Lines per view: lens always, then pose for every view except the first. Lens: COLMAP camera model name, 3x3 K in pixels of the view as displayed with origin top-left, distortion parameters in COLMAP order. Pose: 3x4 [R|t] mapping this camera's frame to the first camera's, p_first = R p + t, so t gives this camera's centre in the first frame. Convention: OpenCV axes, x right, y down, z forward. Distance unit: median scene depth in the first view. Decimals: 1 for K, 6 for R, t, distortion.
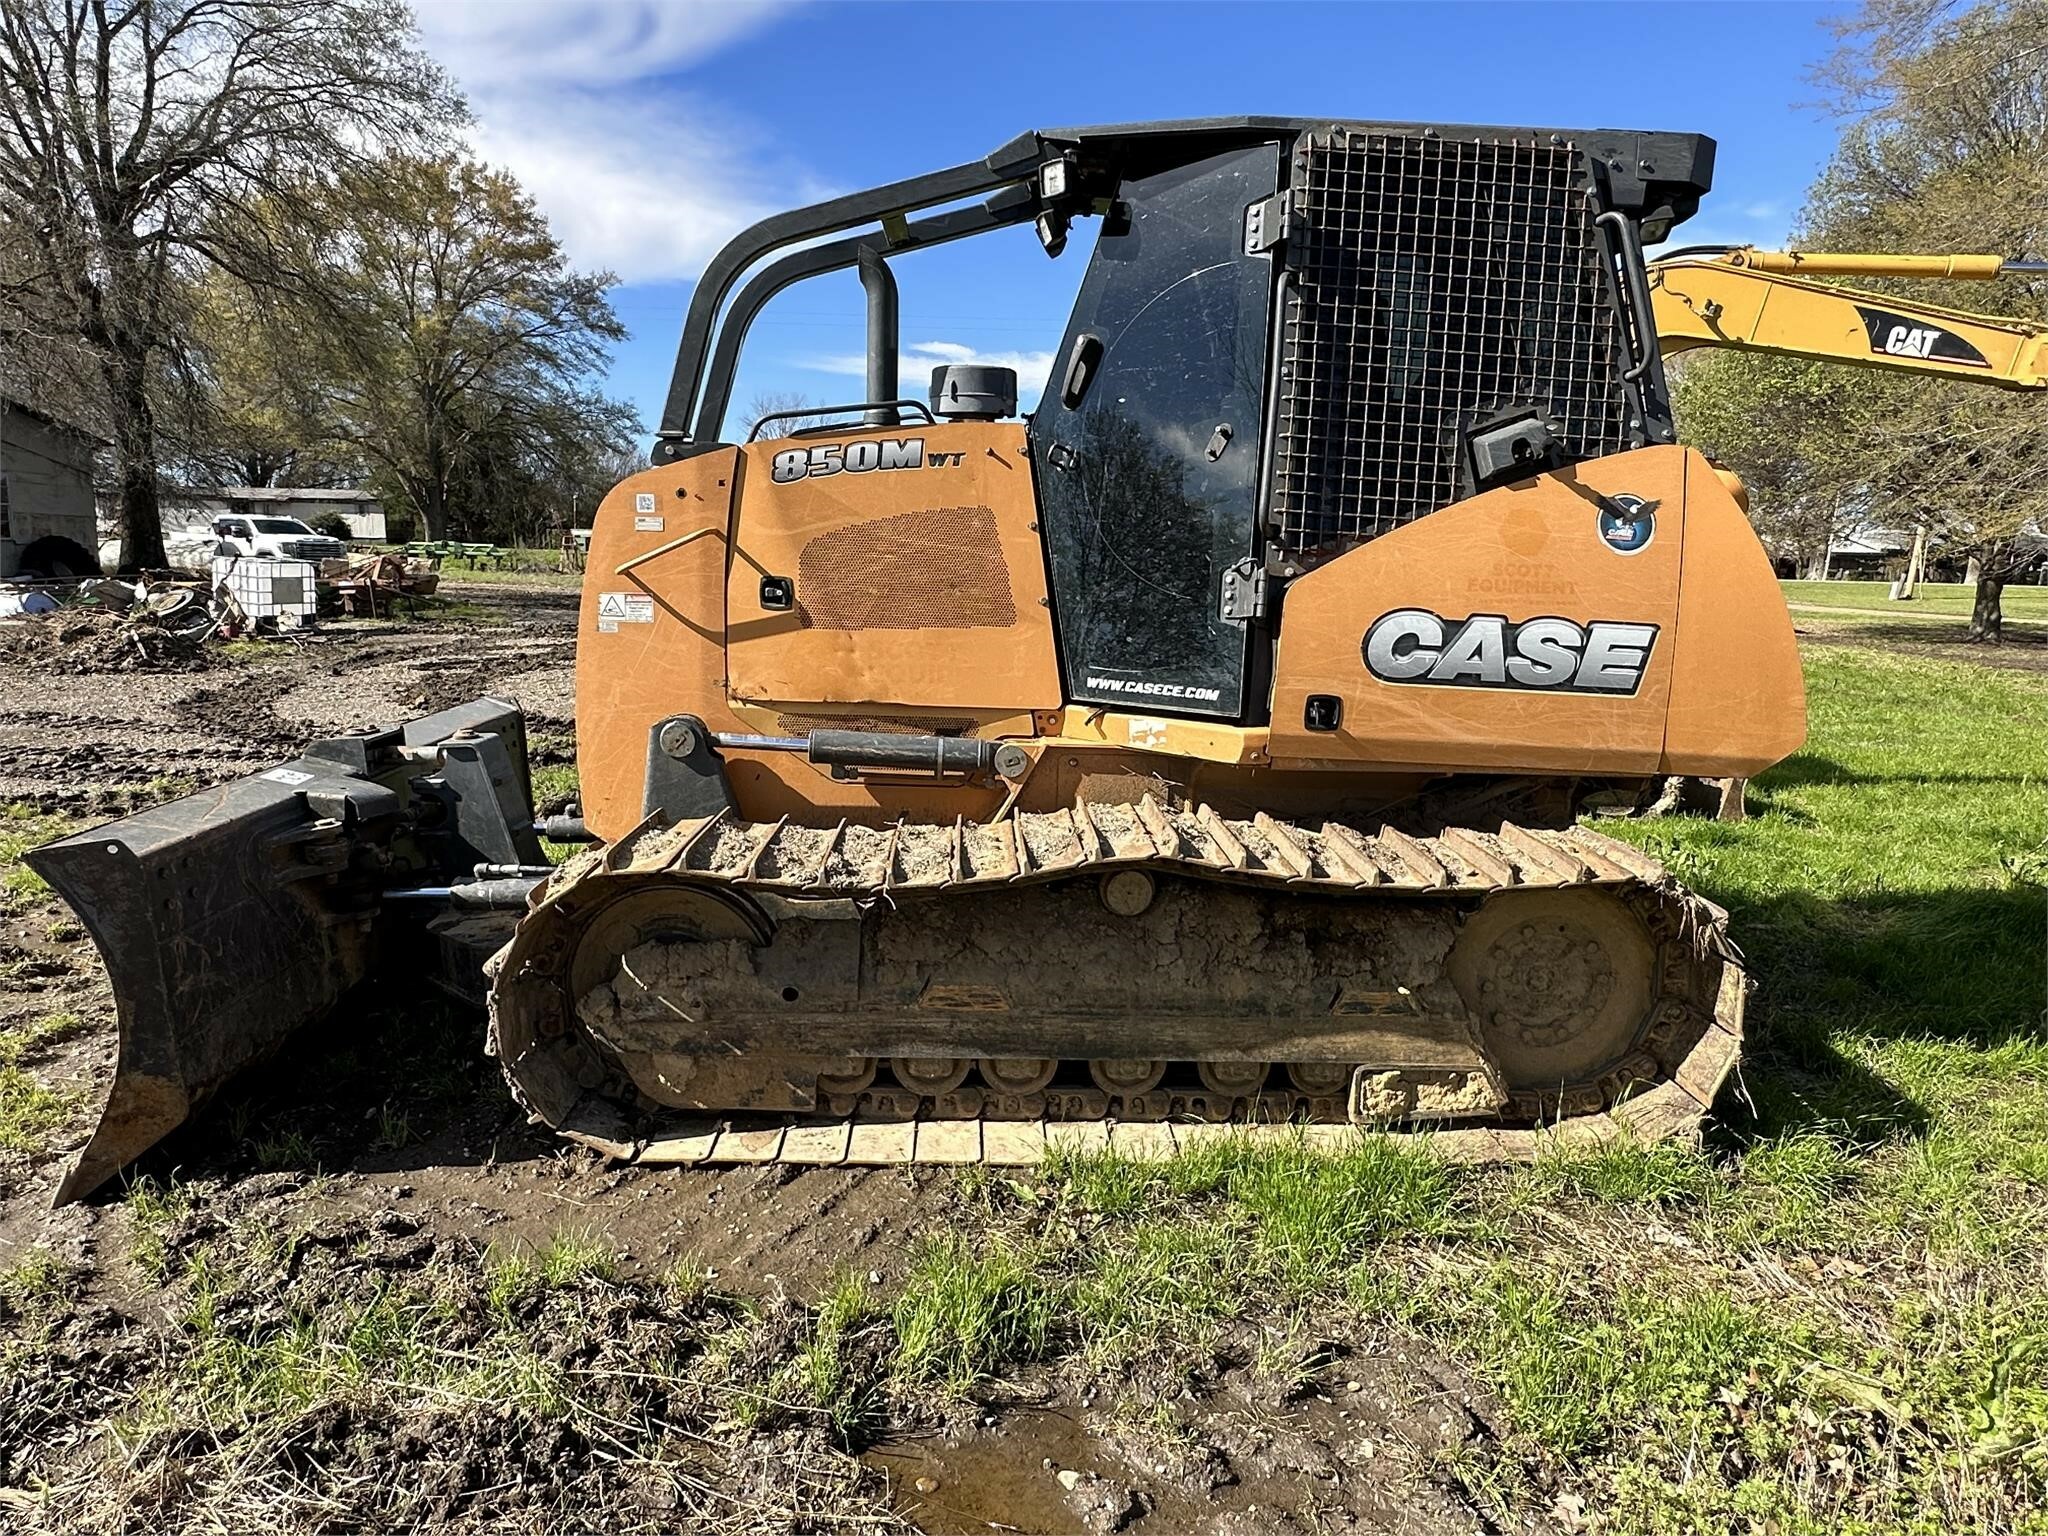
lens RADIAL K [[1275.5, 0, 1021.6], [0, 1275.5, 777.7], [0, 0, 1]] dist [-0.004765, -0.000841]
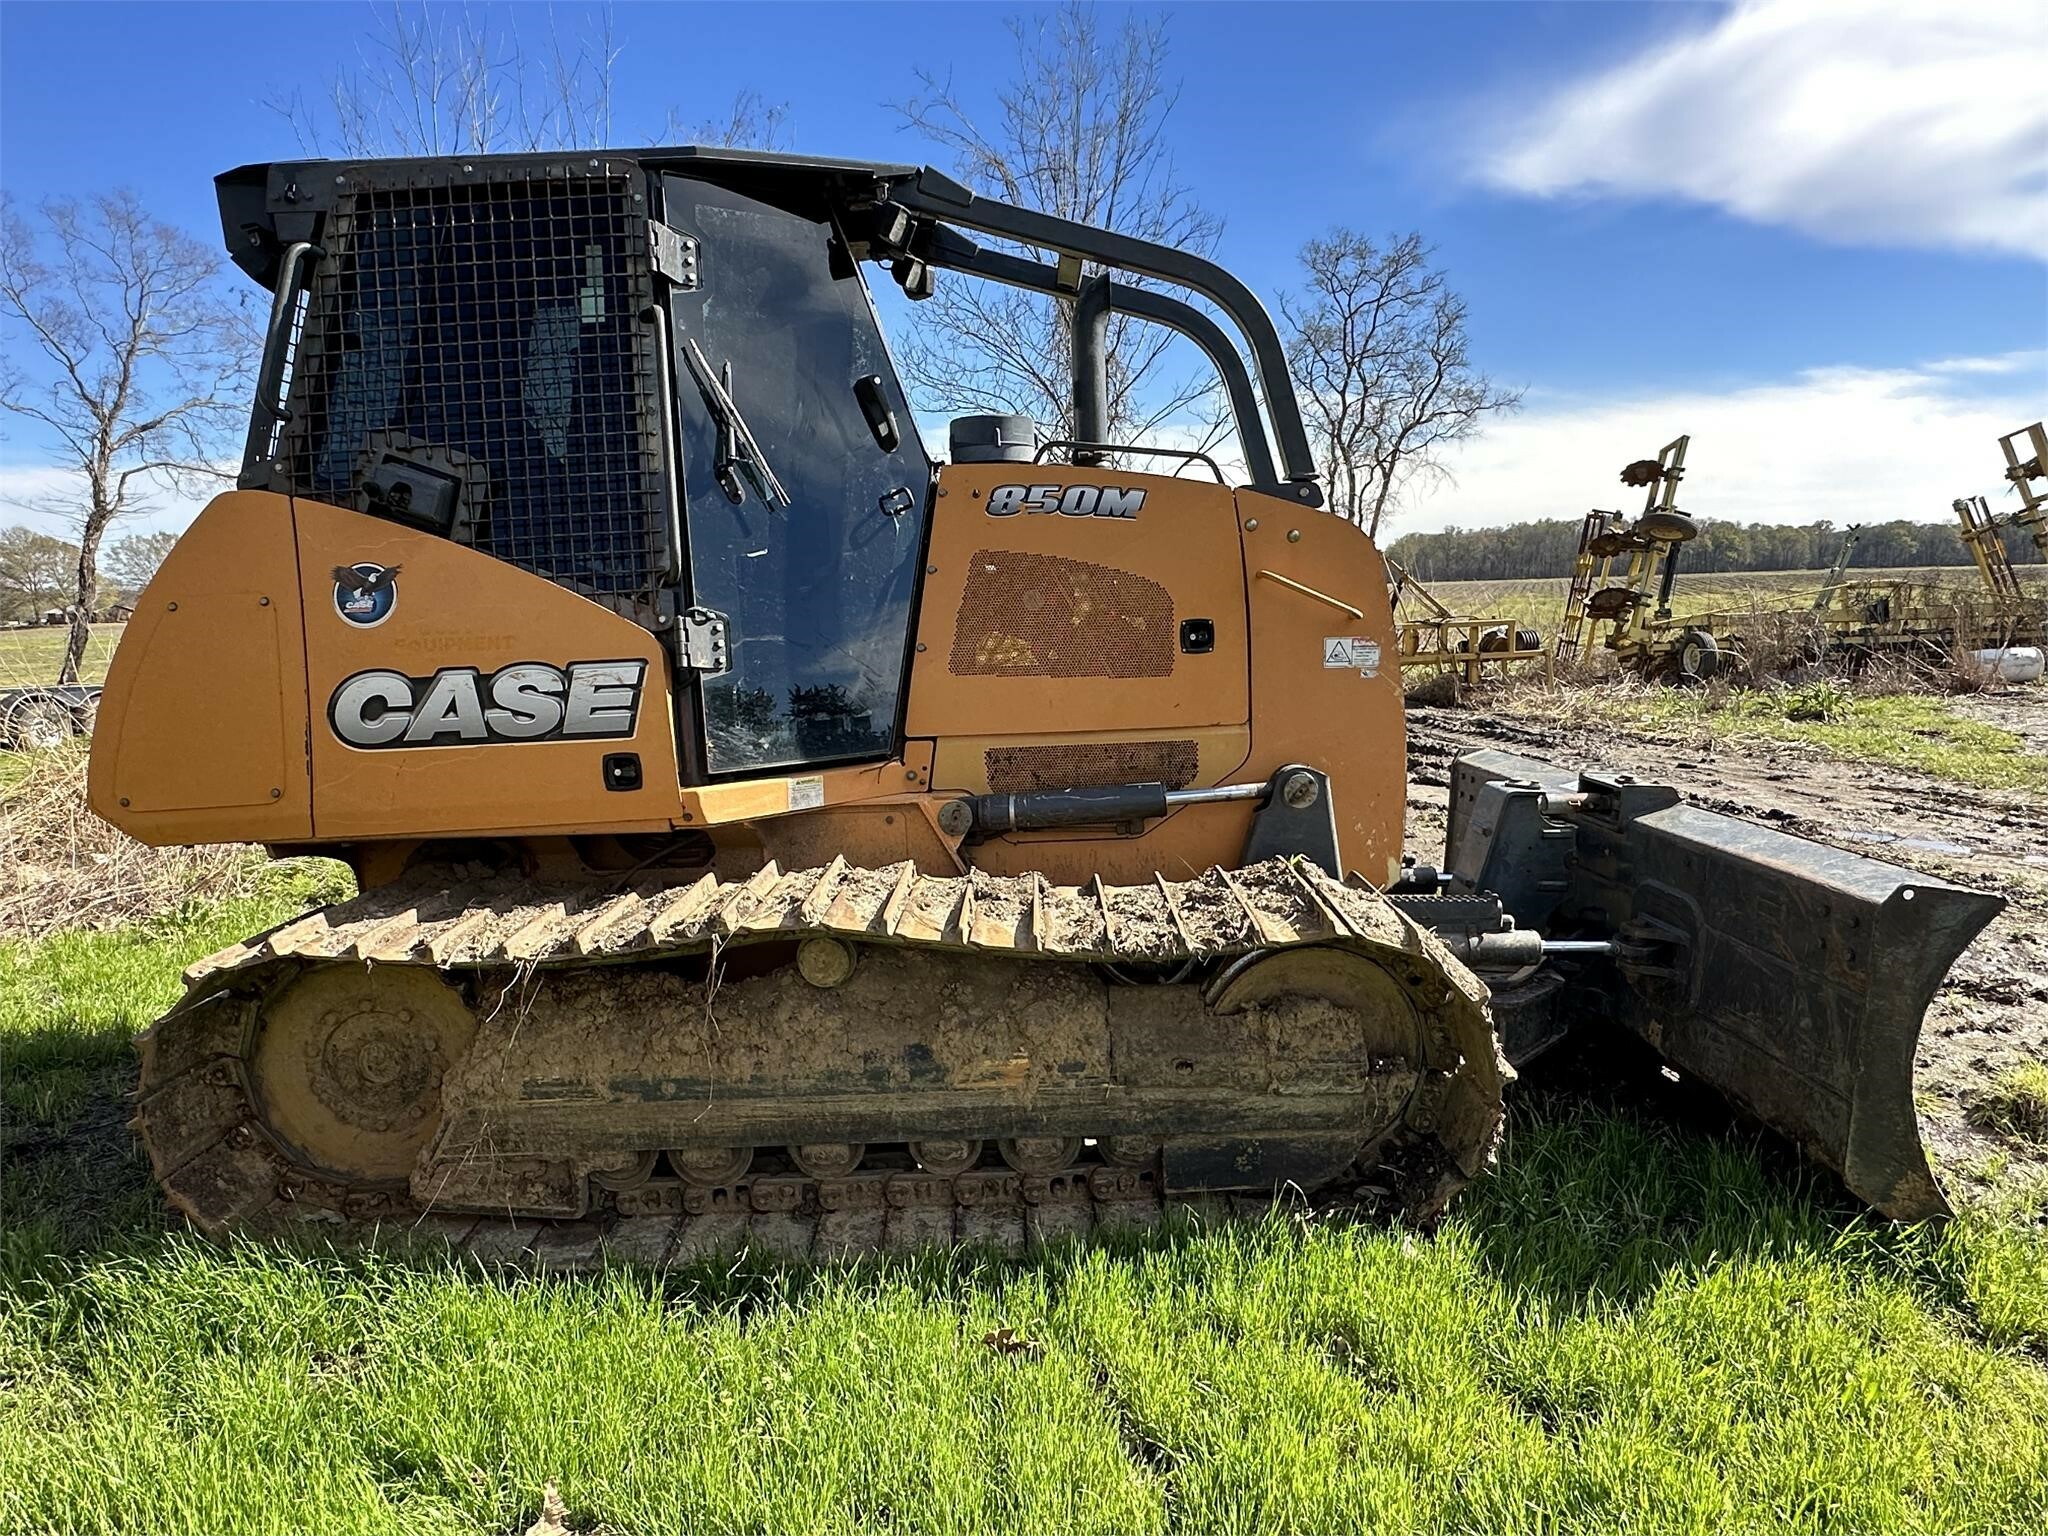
lens RADIAL K [[1203.6, 0, 1021.5], [0, 1203.6, 773.4], [0, 0, 1]] dist [-0.002012, -0.000198]
pose [[0.991462, -0.094193, -0.090165, 0.799357], [0.090288, 0.994831, -0.046460, 0.026161], [0.094075, 0.037923, 0.994843, 0.152256]]
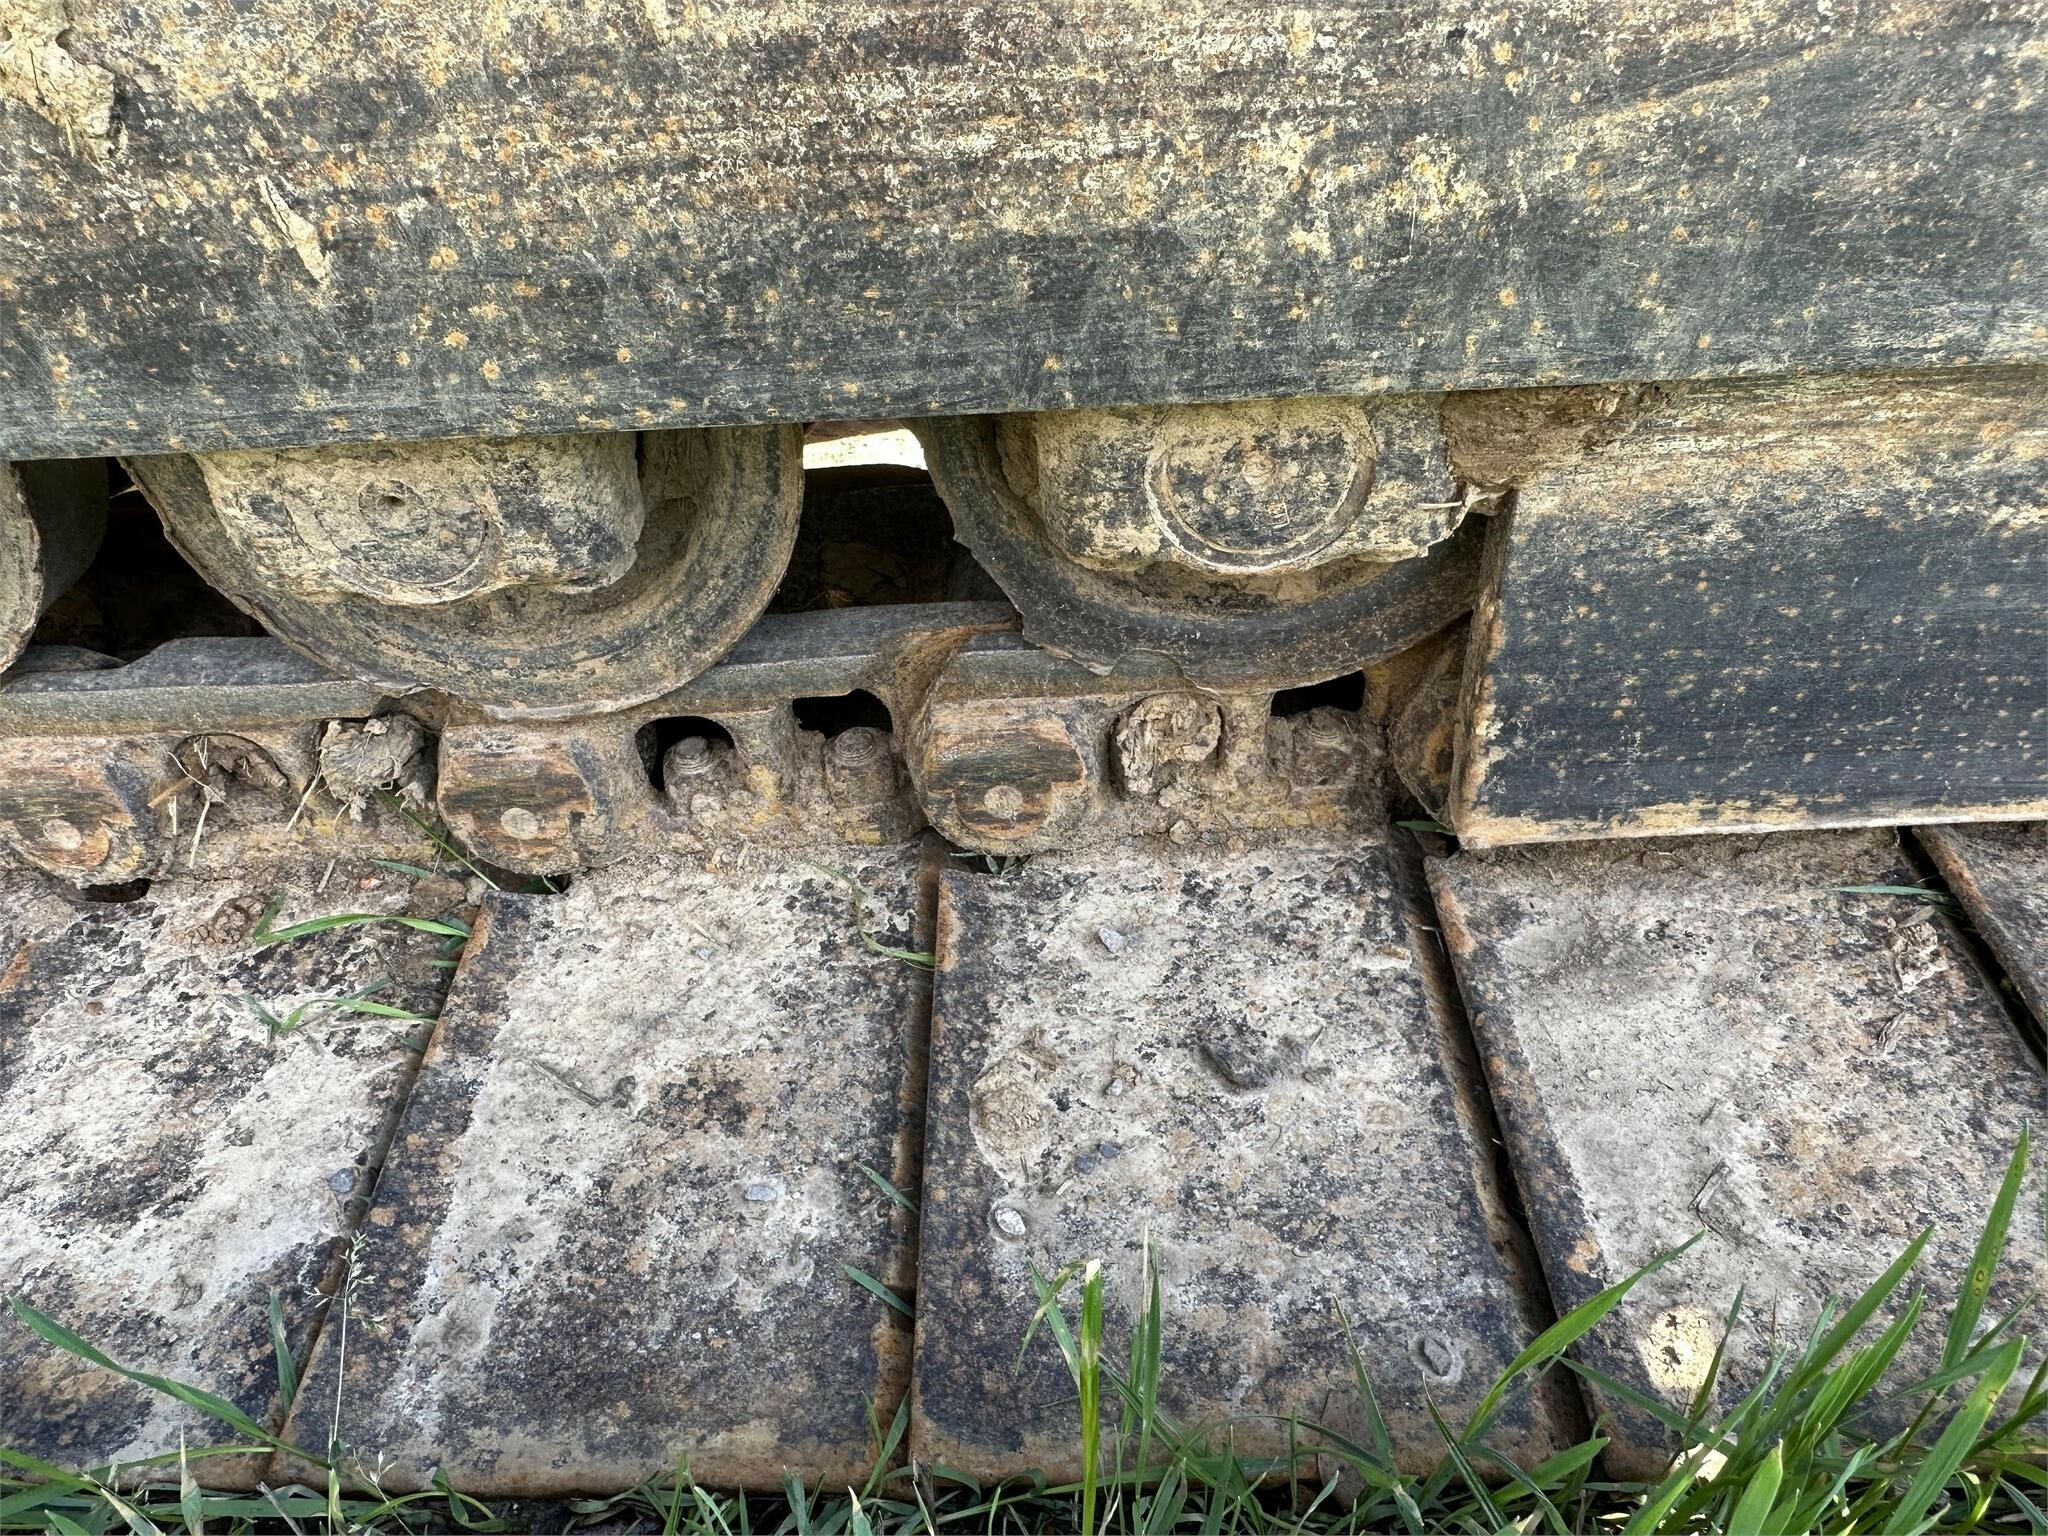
lens RADIAL K [[1446.0, 0, 995.2], [0, 1446.0, 831.1], [0, 0, 1]] dist [-0.004344, 0.002962]
pose [[0.982941, -0.029413, -0.181555, 0.778107], [0.118771, 0.855218, 0.504475, 0.210146], [0.140431, -0.517433, 0.844122, 0.871623]]
